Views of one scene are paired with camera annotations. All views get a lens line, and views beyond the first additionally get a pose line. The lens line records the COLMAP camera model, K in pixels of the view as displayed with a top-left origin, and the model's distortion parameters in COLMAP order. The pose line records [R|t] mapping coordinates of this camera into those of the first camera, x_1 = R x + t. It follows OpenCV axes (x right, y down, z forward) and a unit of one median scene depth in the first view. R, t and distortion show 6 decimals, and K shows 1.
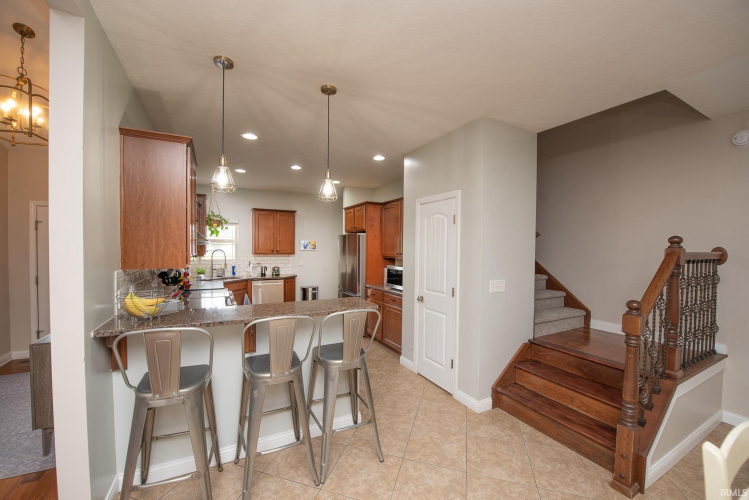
lens RADIAL K [[298.3, 0, 373.3], [0, 298.3, 254.8], [0, 0, 1]] dist [-0.024922, 0.000192]
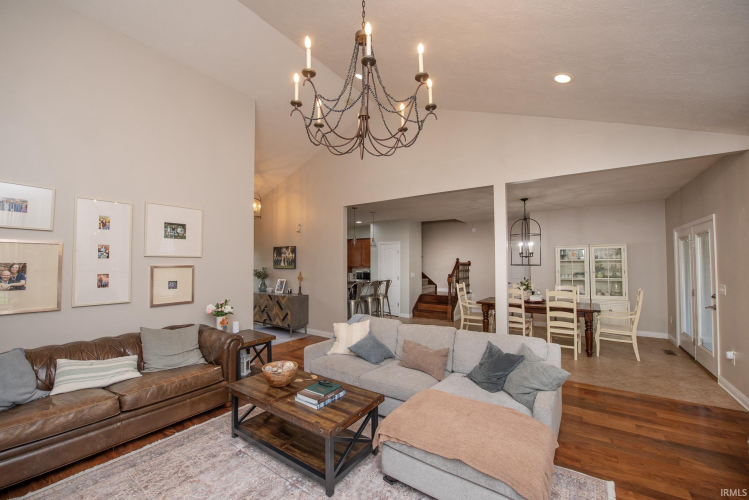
lens RADIAL K [[298.3, 0, 373.3], [0, 298.3, 254.8], [0, 0, 1]] dist [-0.024922, 0.000192]
pose [[0.885440, 0.000809, 0.464754, -1.444408], [0.021600, 0.998846, -0.042890, 0.028641], [-0.464252, 0.048015, 0.884401, -1.598000]]
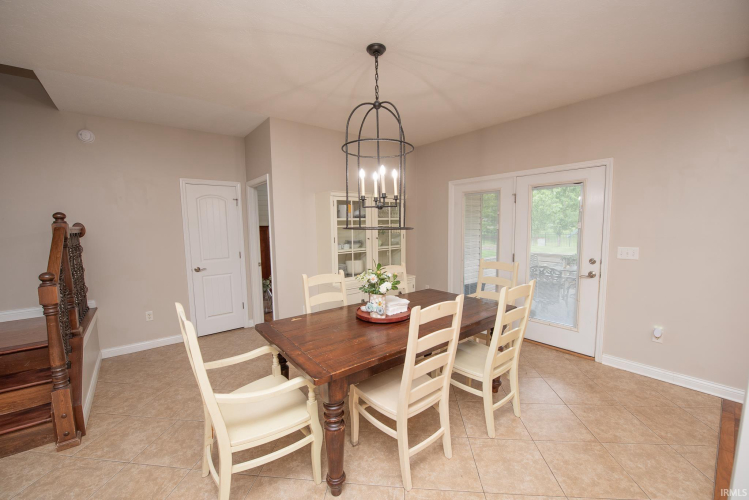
lens RADIAL K [[298.3, 0, 373.3], [0, 298.3, 254.8], [0, 0, 1]] dist [-0.024922, 0.000192]
pose [[-0.195136, -0.106993, 0.974923, -0.252013], [0.036845, 0.992530, 0.116300, 0.010394], [-0.980084, 0.058615, -0.189737, 0.024021]]
